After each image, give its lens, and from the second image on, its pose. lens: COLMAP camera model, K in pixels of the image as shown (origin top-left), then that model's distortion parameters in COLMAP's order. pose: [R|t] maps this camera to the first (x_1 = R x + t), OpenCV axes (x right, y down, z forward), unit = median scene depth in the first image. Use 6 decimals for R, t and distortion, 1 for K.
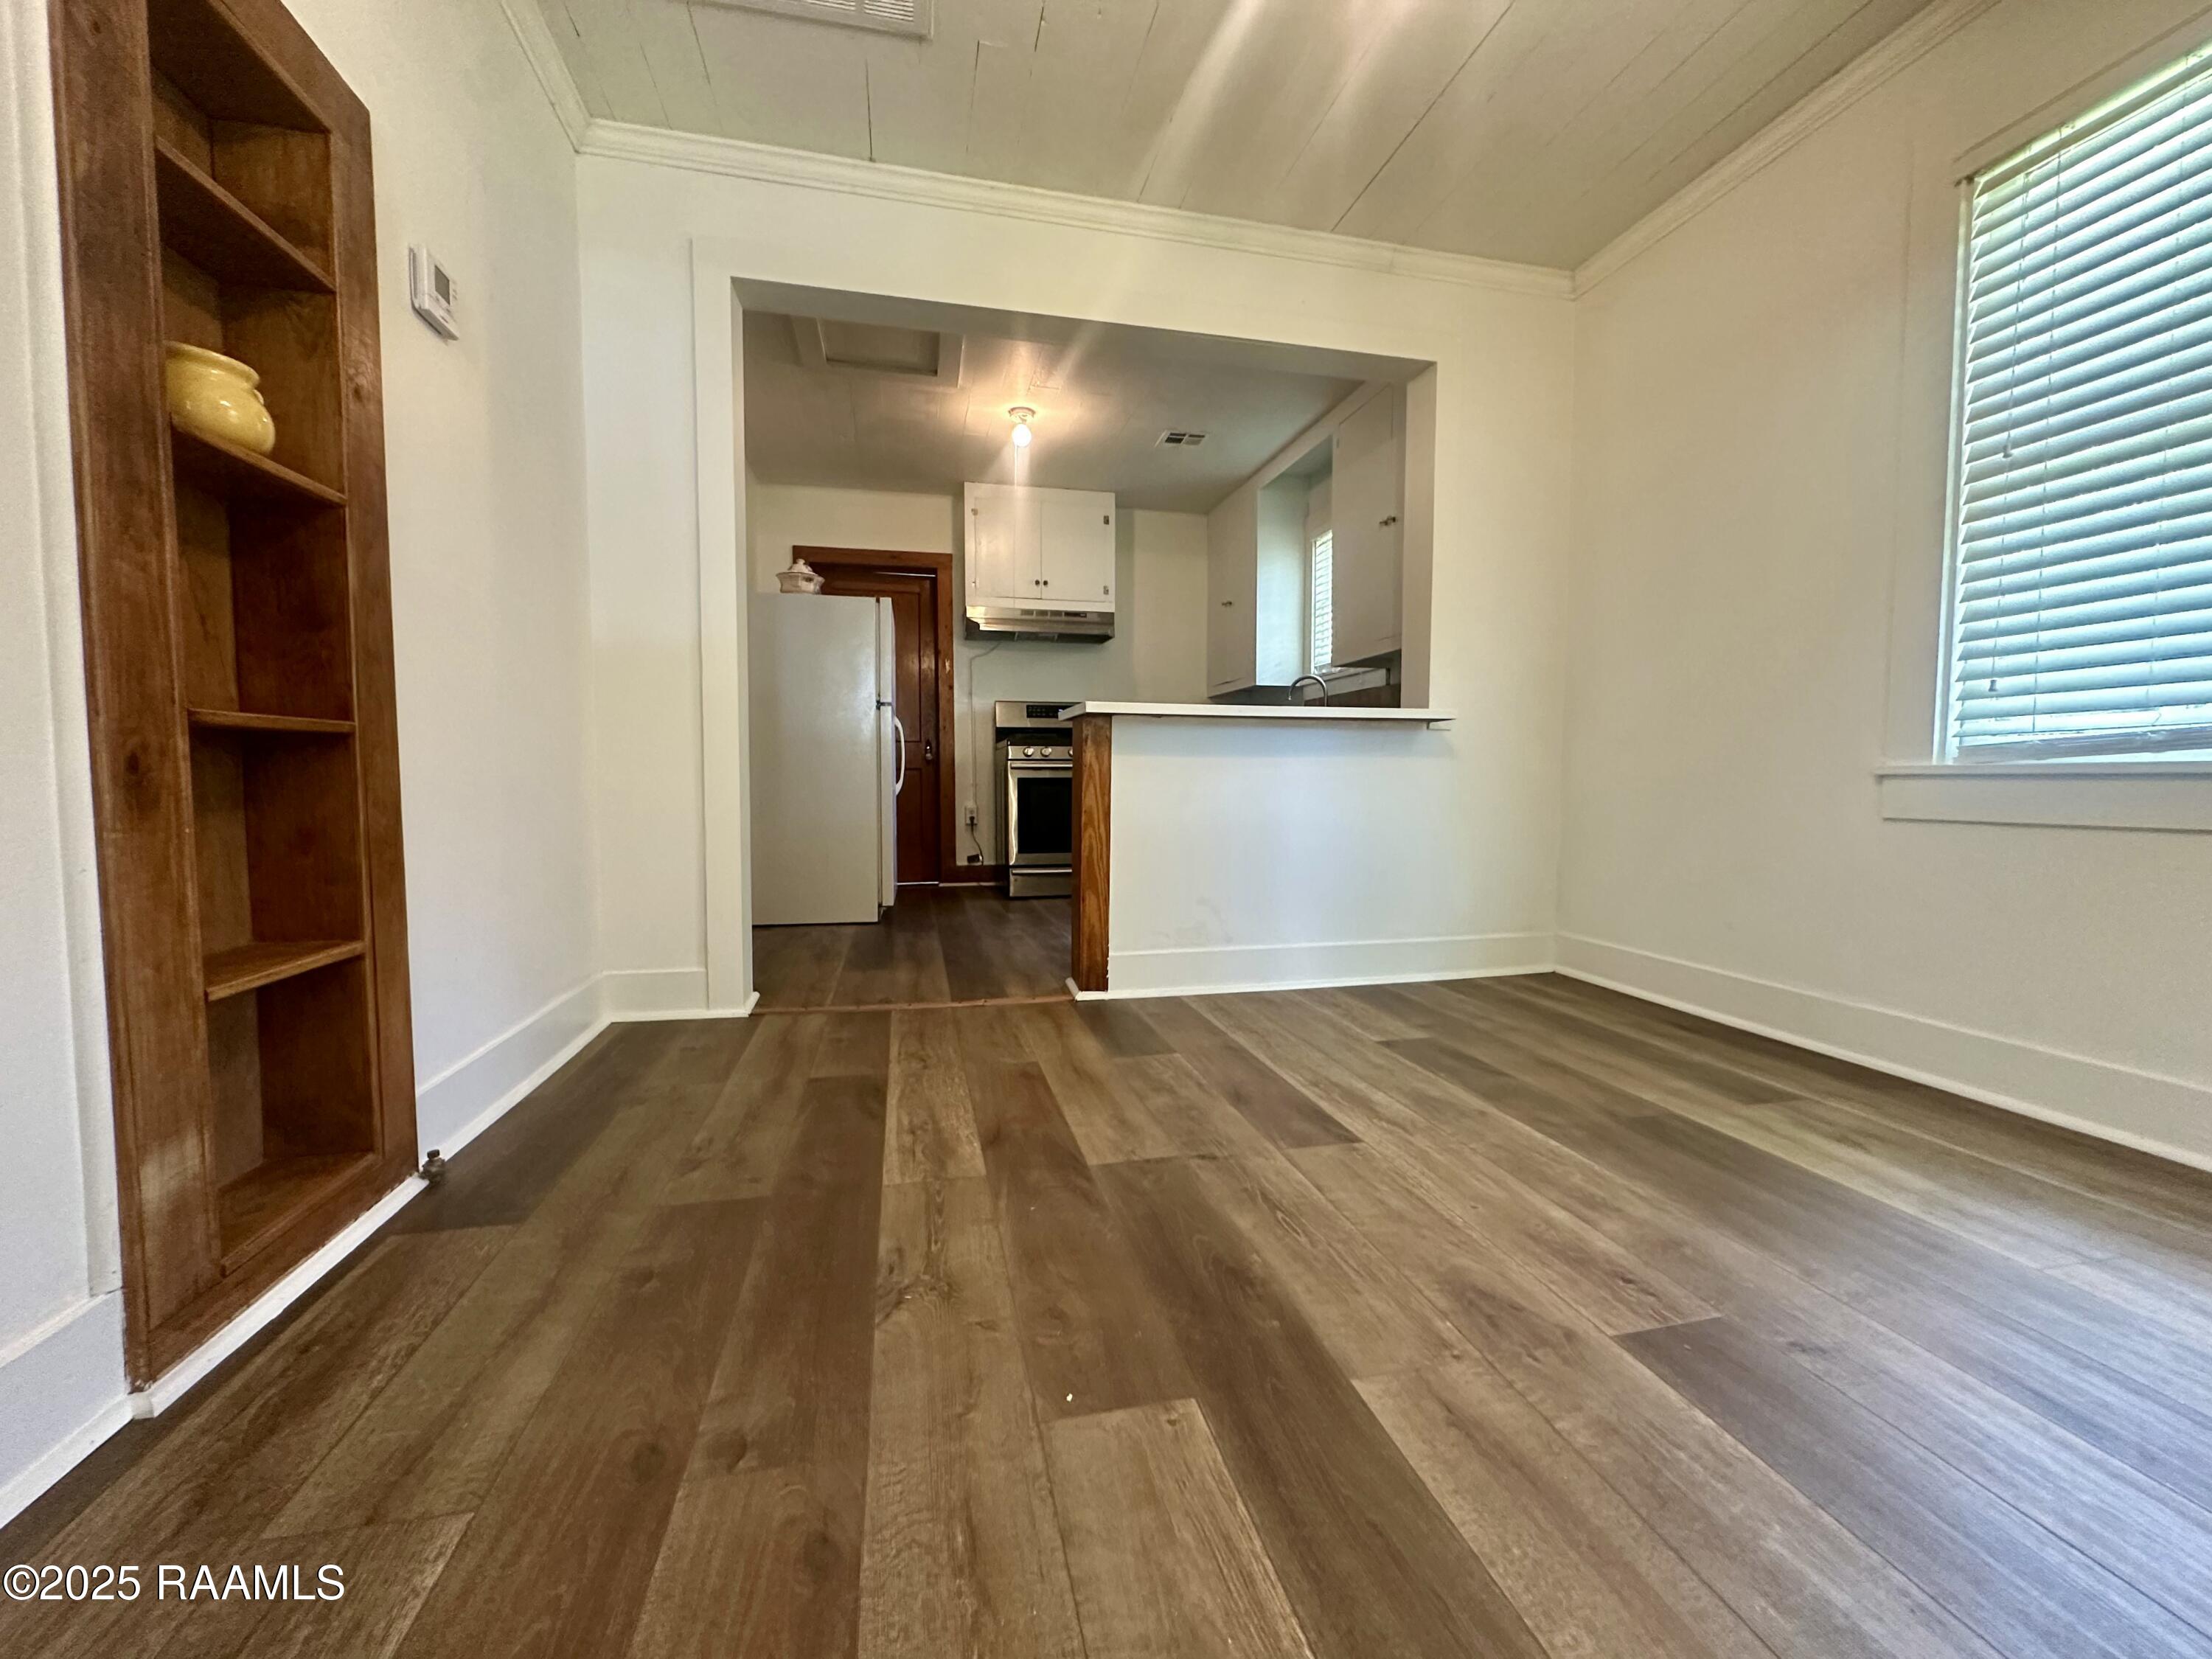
lens RADIAL K [[887.4, 0, 1122.3], [0, 887.4, 832.8], [0, 0, 1]] dist [-0.003324, 0.000923]
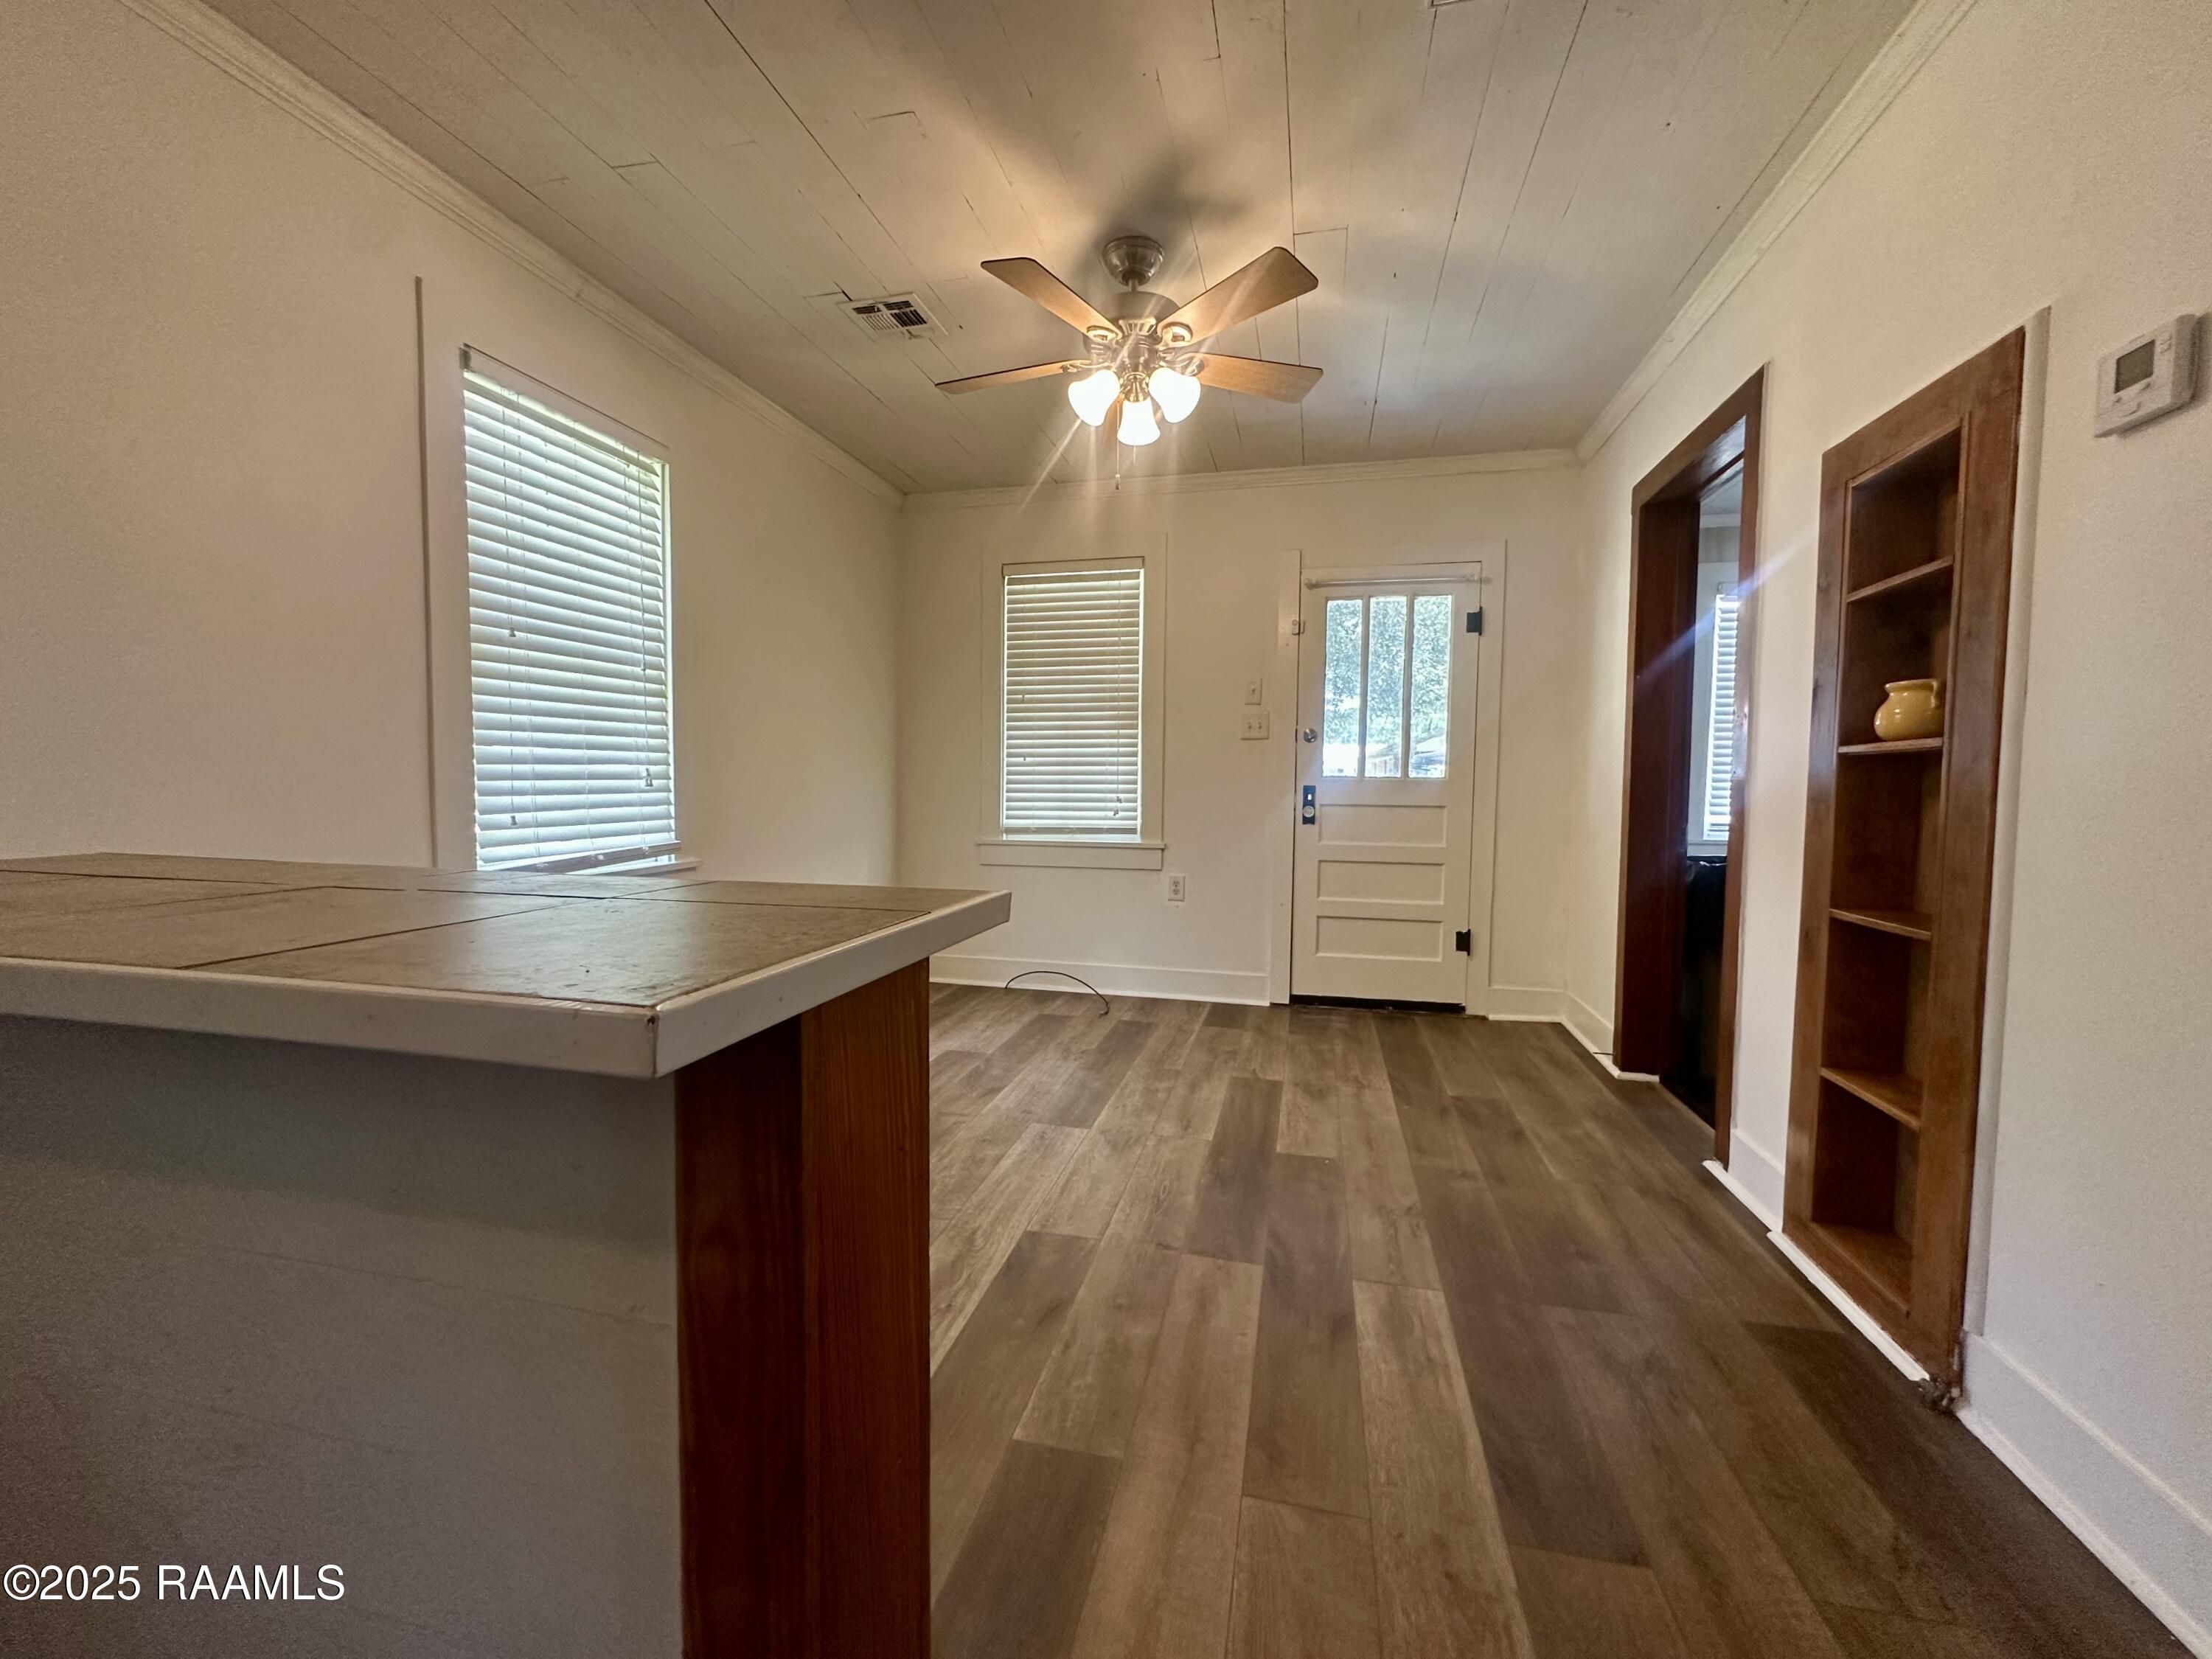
lens RADIAL K [[887.4, 0, 1114.9], [0, 887.4, 816.5], [0, 0, 1]] dist [-0.003324, 0.000923]
pose [[-0.895740, -0.030518, 0.443529, -0.392772], [0.013799, 0.995252, 0.096348, -0.359461], [-0.444363, 0.092423, -0.891066, 2.241741]]
